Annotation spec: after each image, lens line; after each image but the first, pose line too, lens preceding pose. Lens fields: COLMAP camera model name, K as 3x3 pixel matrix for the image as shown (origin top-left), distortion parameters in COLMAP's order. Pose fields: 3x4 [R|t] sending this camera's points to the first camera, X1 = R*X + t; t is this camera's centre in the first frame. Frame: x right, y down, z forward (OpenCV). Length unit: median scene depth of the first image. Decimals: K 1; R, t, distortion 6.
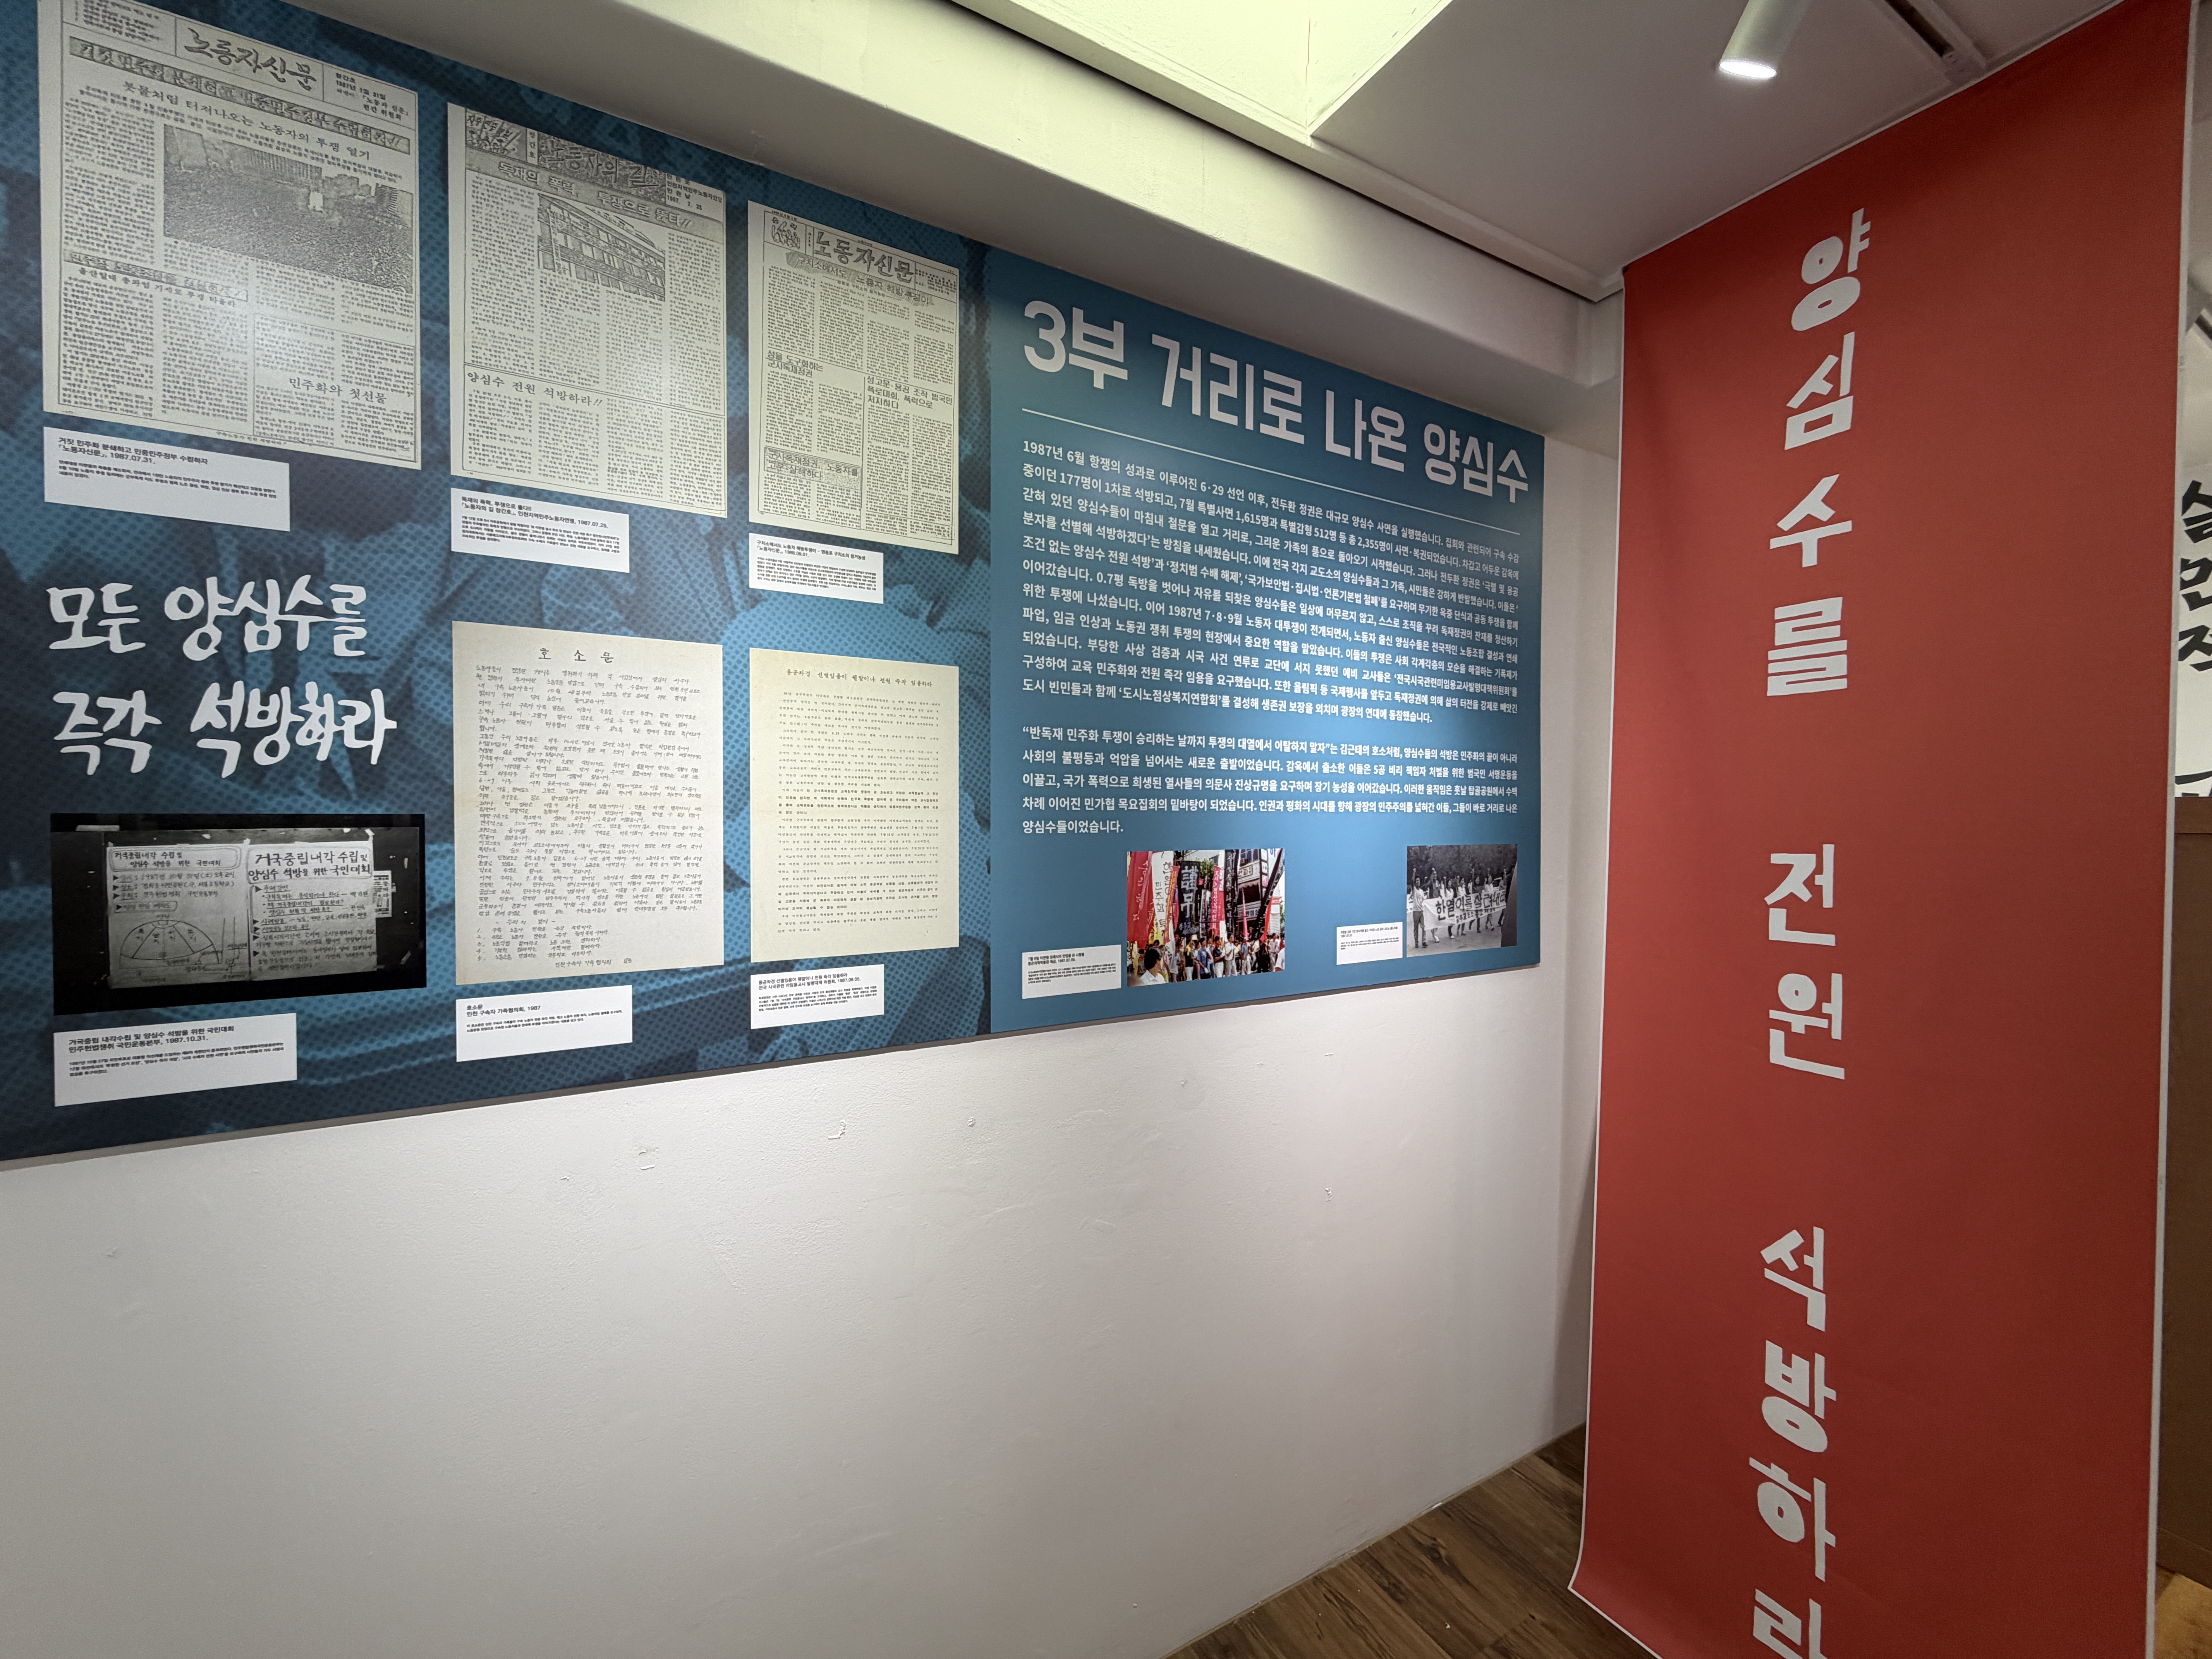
lens RADIAL K [[883.3, 0, 1089.8], [0, 883.3, 828.2], [0, 0, 1]] dist [-0.000538, -0.000201]
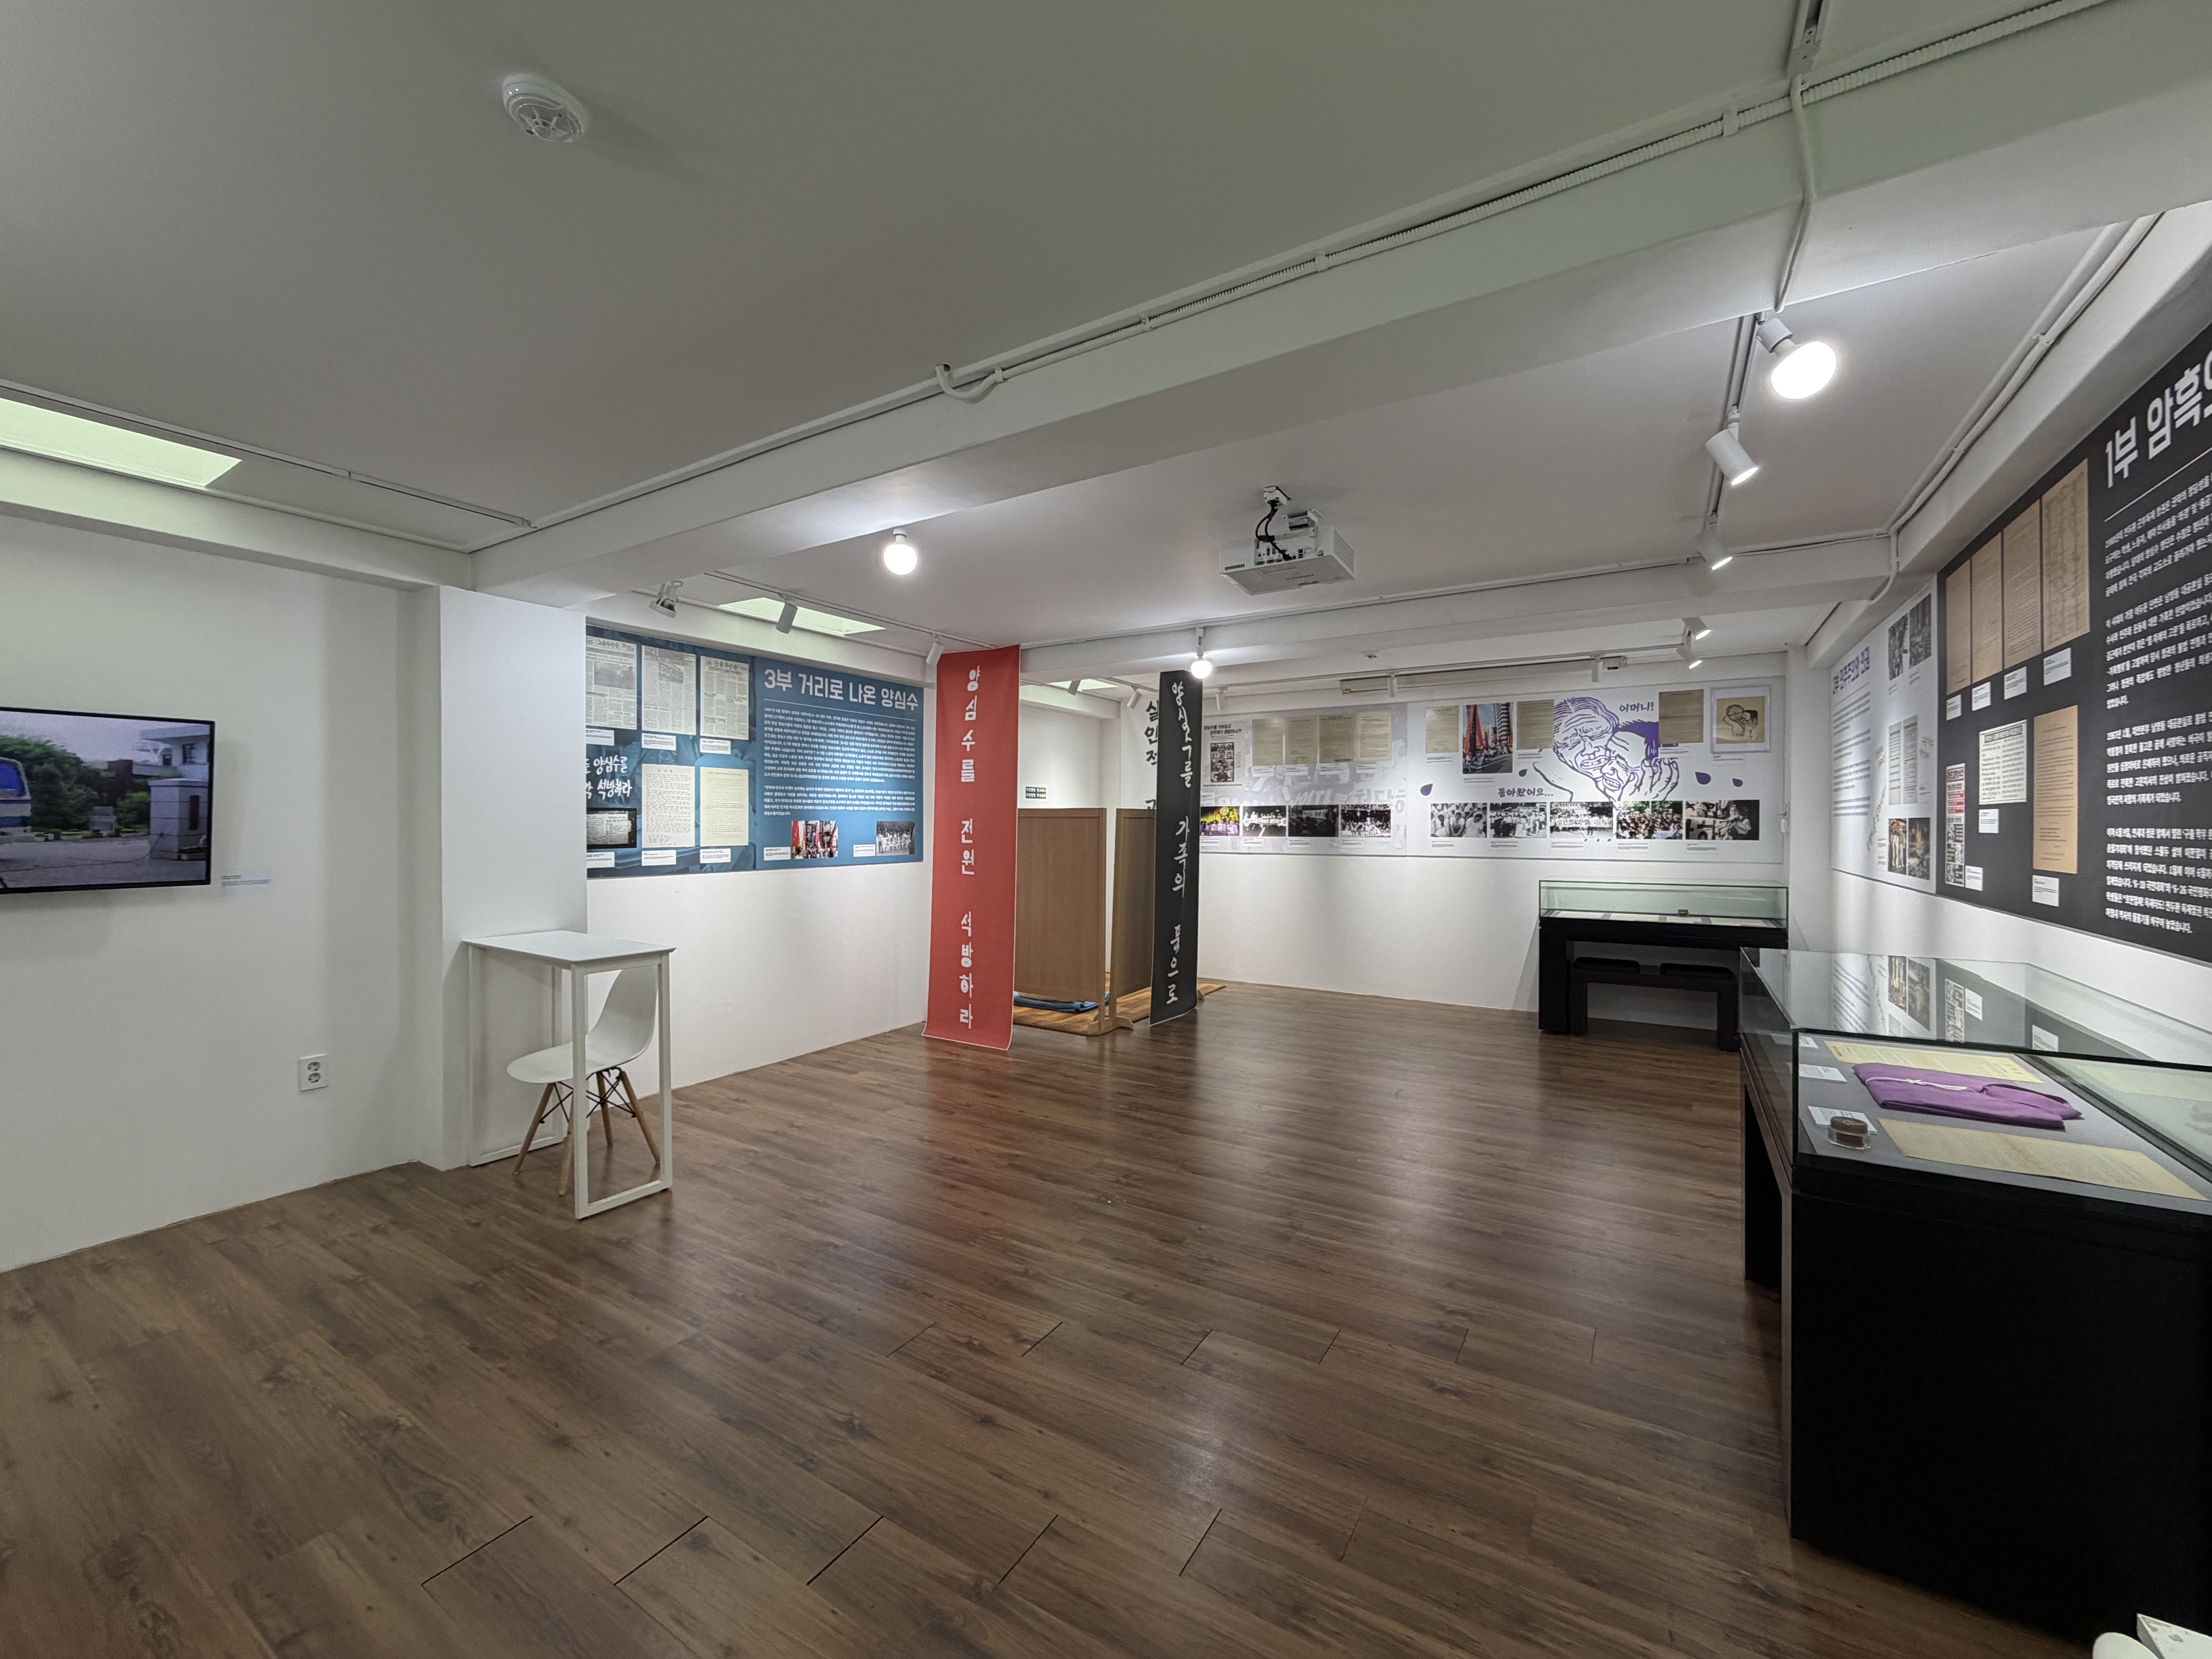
lens RADIAL K [[883.3, 0, 1098.7], [0, 883.3, 830.0], [0, 0, 1]] dist [-0.000538, -0.000201]
pose [[0.876158, -0.001941, 0.482020, -0.619923], [0.001369, 0.999998, 0.001539, 0.063939], [-0.482022, -0.000689, 0.876159, -2.841078]]
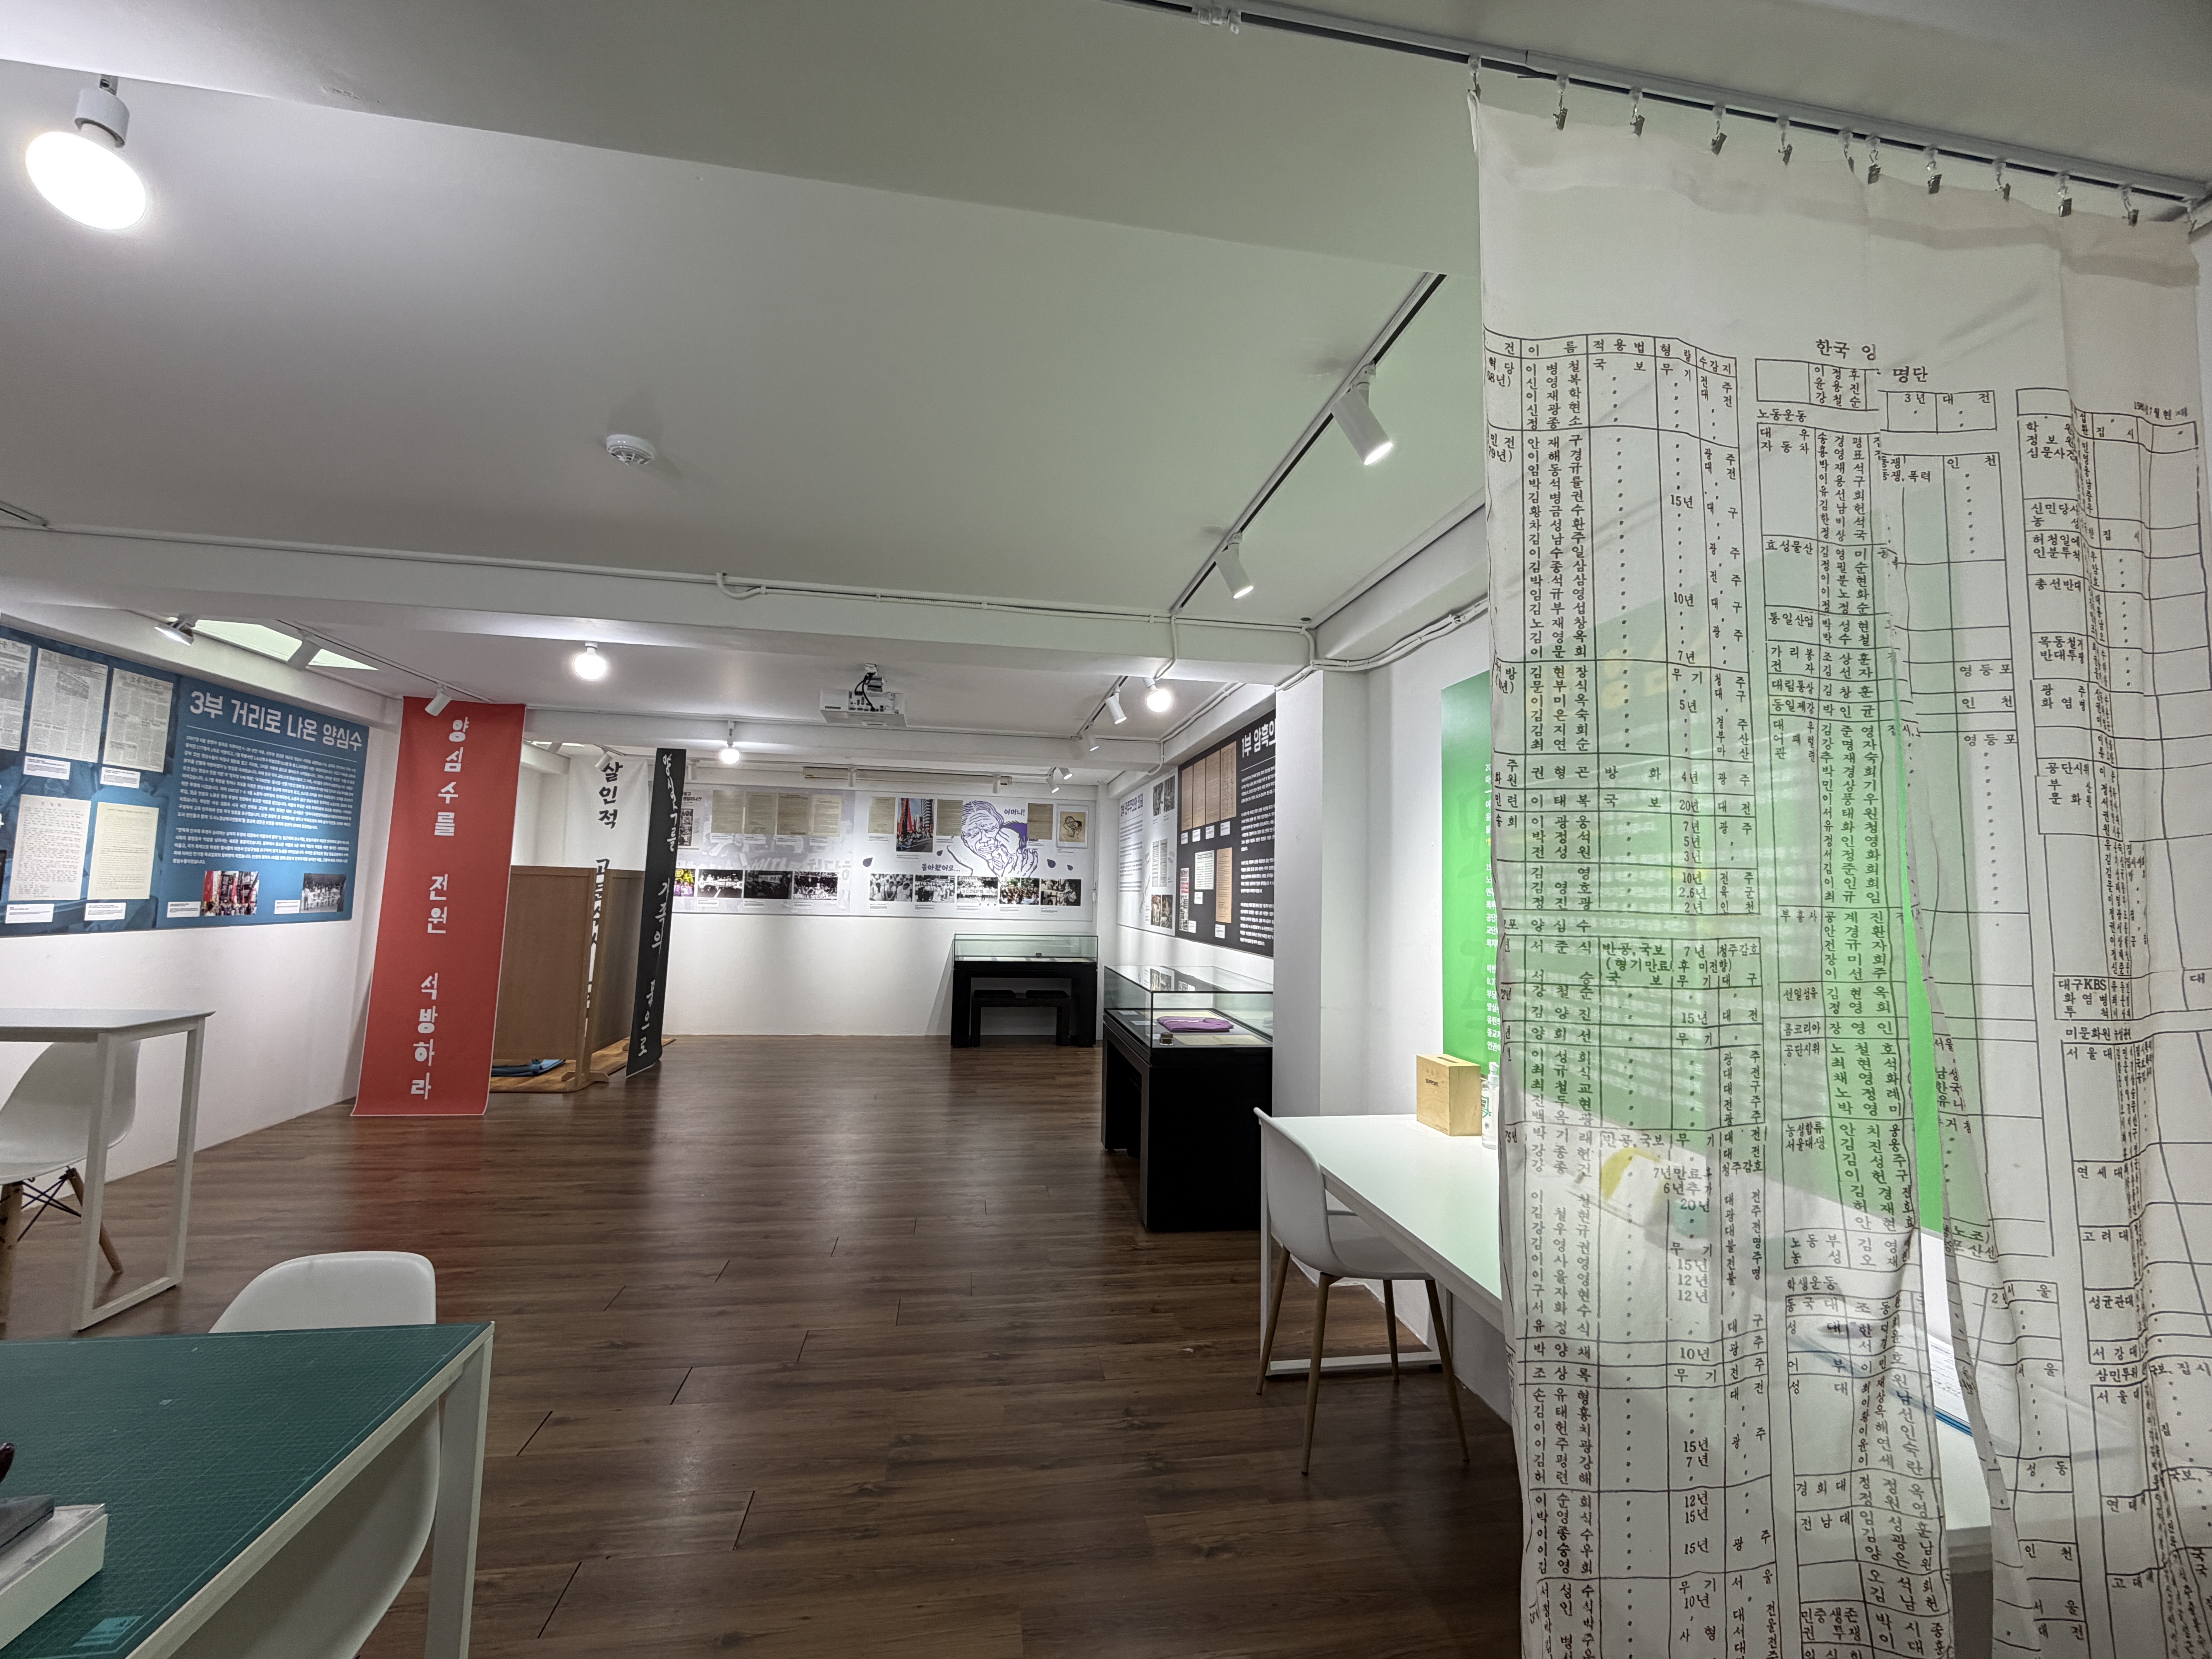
lens RADIAL K [[883.3, 0, 1106.0], [0, 883.3, 831.2], [0, 0, 1]] dist [-0.000538, -0.000201]
pose [[0.337992, 0.077038, 0.937991, -1.833618], [-0.021437, 0.997016, -0.074162, 0.053595], [-0.940905, 0.004958, 0.338635, -3.028628]]
